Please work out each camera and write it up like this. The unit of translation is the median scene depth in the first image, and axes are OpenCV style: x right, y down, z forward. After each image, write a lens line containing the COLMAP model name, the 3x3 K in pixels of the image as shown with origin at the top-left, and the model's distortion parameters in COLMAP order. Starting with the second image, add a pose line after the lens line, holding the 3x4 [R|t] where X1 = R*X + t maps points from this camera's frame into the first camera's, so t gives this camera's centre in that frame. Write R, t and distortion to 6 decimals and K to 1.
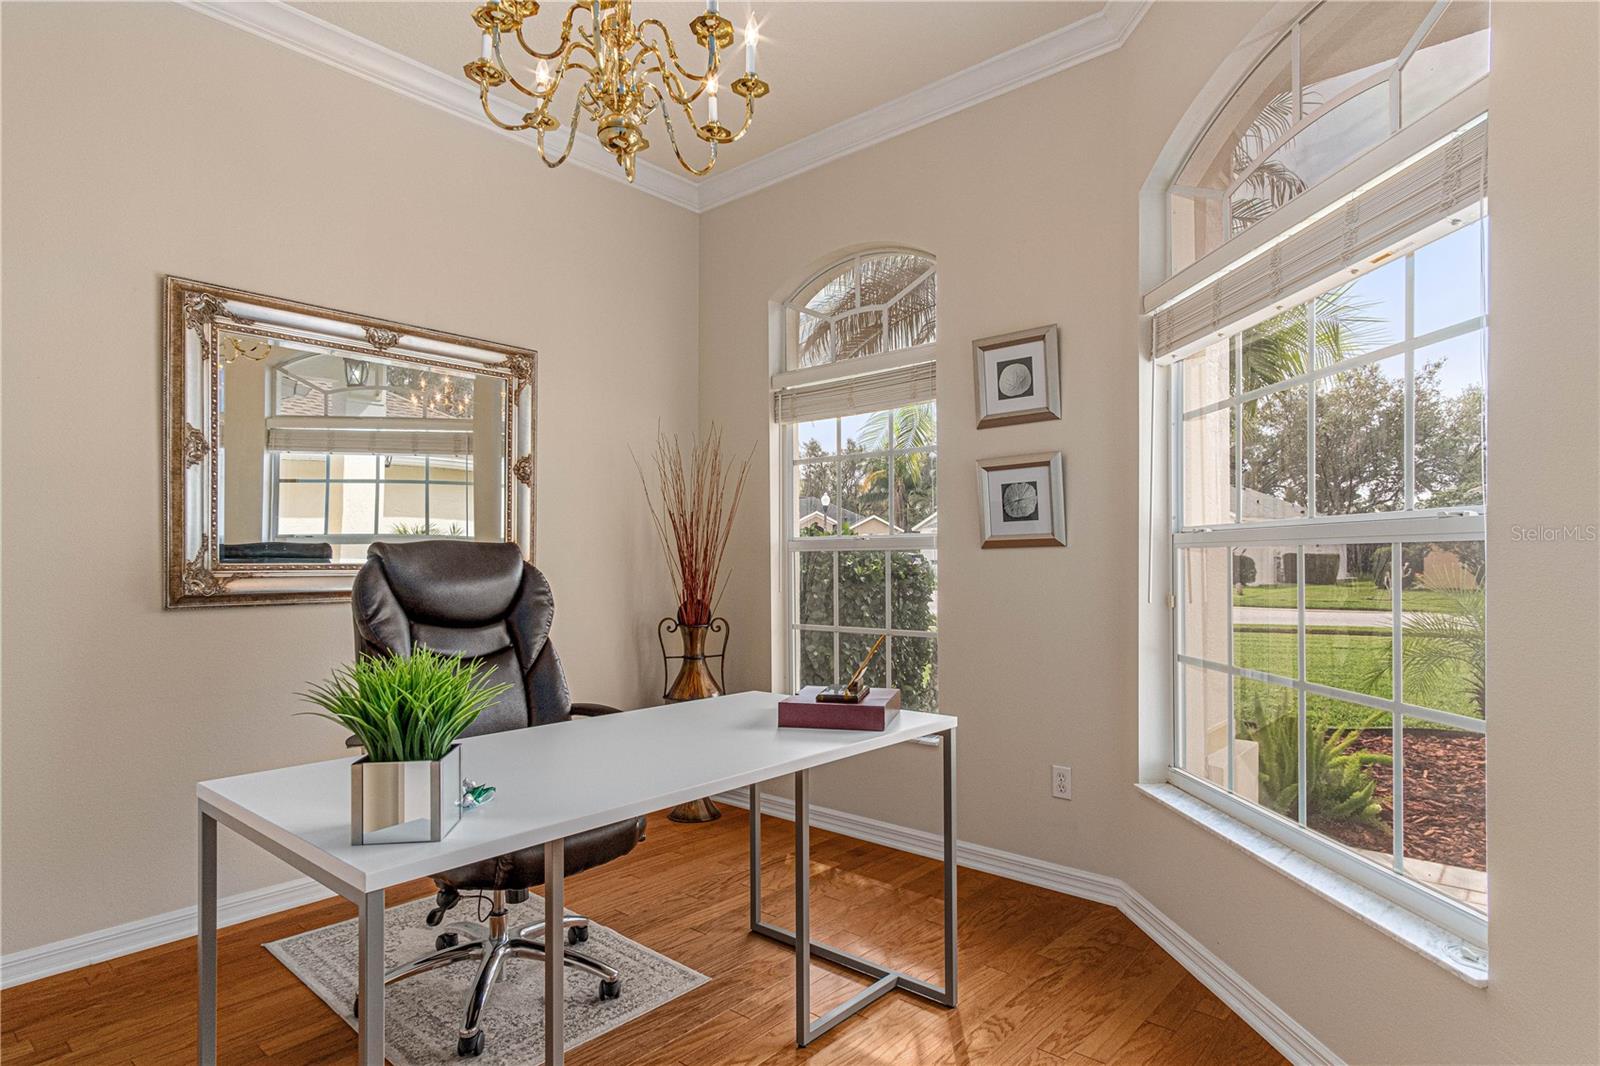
lens RADIAL K [[864.0, 0, 797.4], [0, 864.0, 549.6], [0, 0, 1]] dist [0.001406, 0.003060]
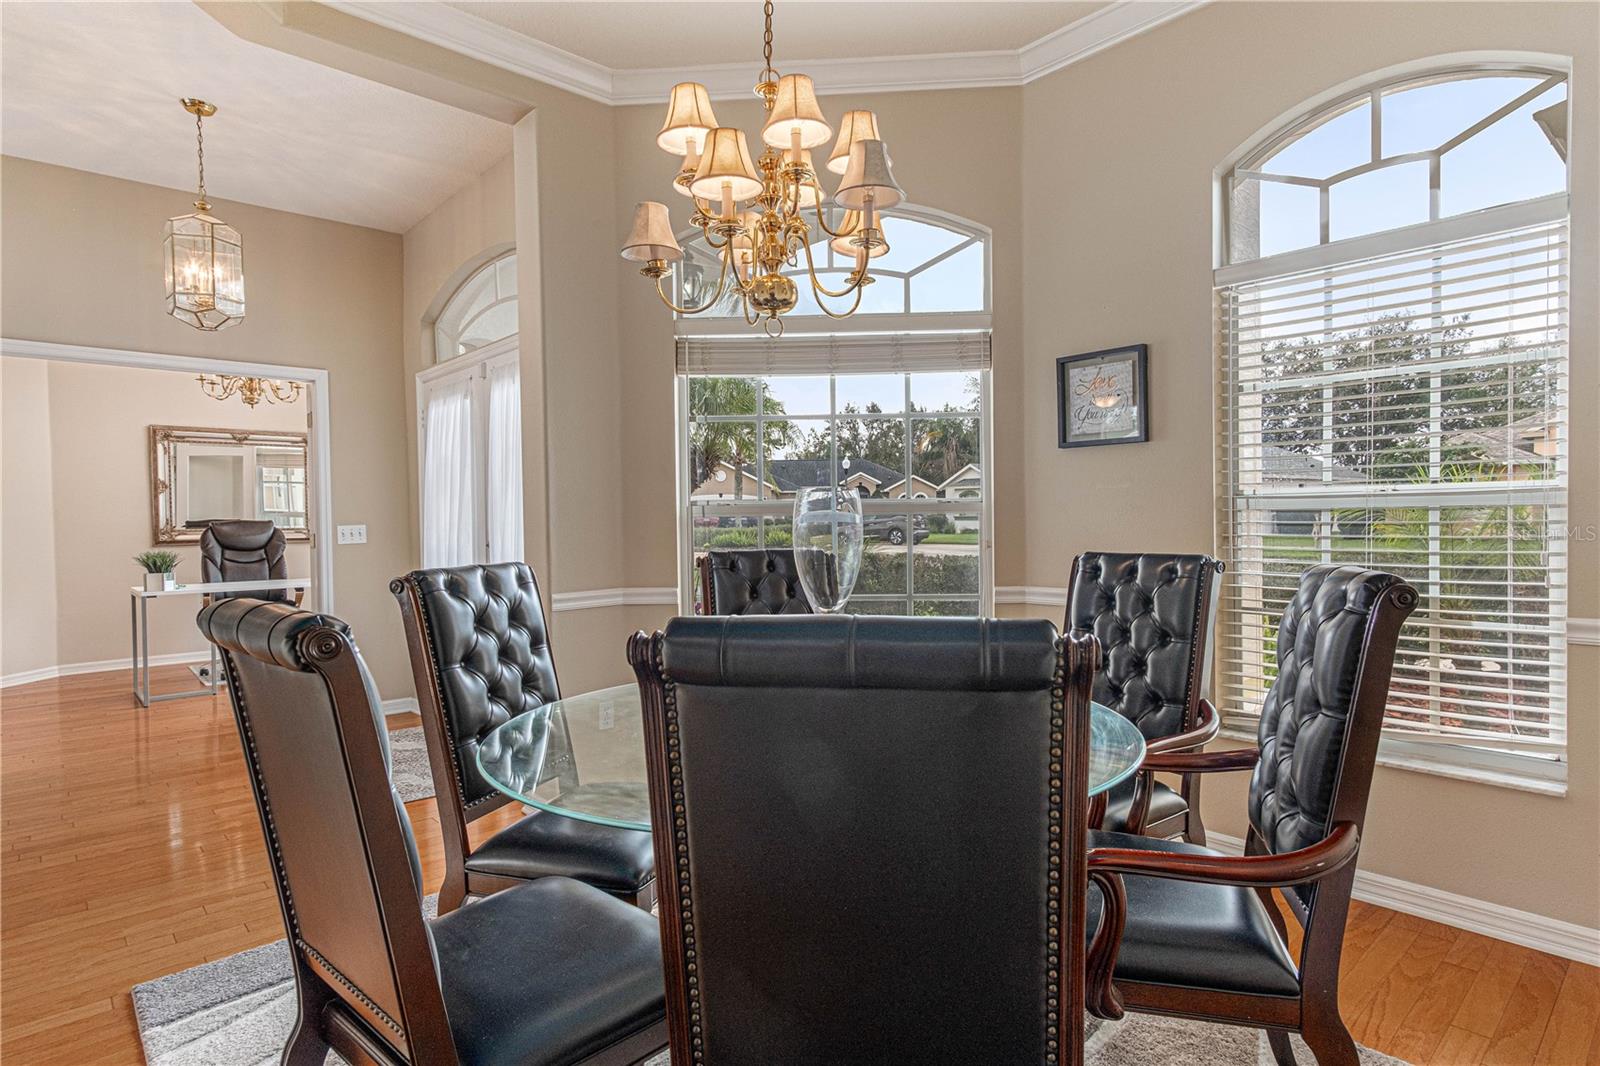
lens RADIAL K [[864.0, 0, 830.3], [0, 864.0, 533.2], [0, 0, 1]] dist [0.001406, 0.003060]
pose [[0.993545, -0.007575, -0.113186, 1.701572], [0.010530, 0.999618, 0.025536, -0.018986], [0.112950, -0.026563, 0.993246, -1.475353]]
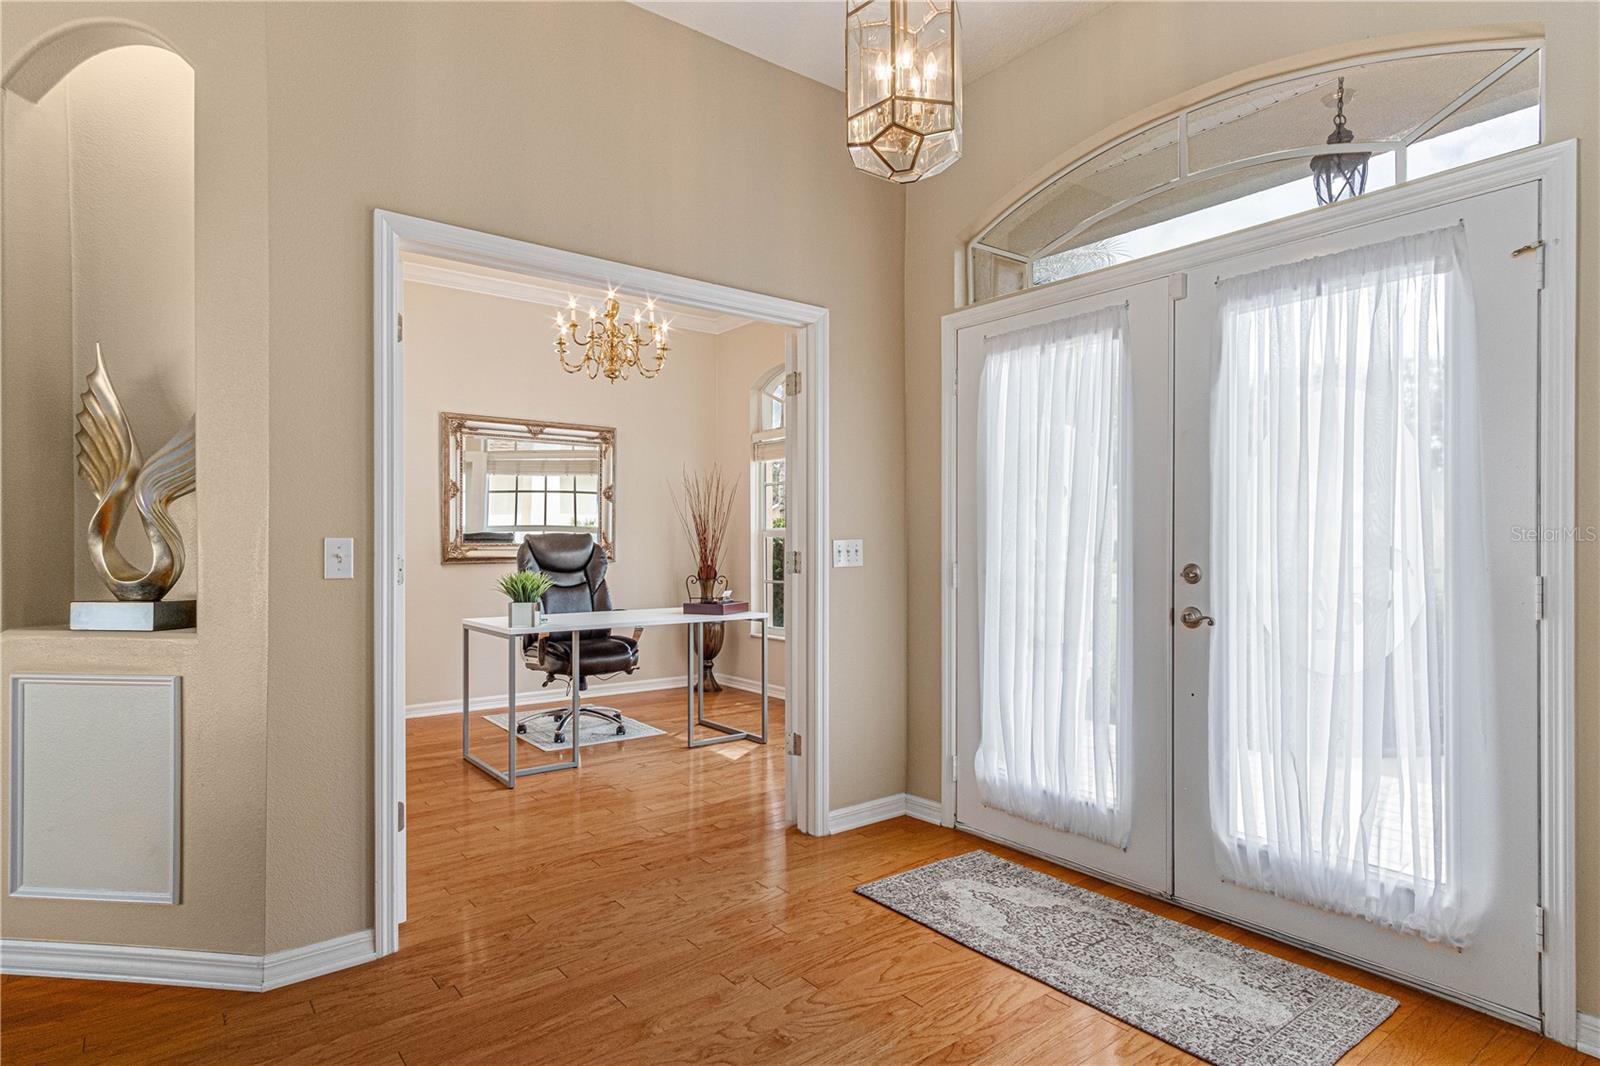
lens RADIAL K [[864.0, 0, 797.7], [0, 864.0, 529.1], [0, 0, 1]] dist [0.001406, 0.003060]
pose [[0.981148, -0.002044, -0.193248, 0.571239], [0.001110, 0.999987, -0.004942, -0.007762], [0.193256, 0.004634, 0.981137, -0.960755]]
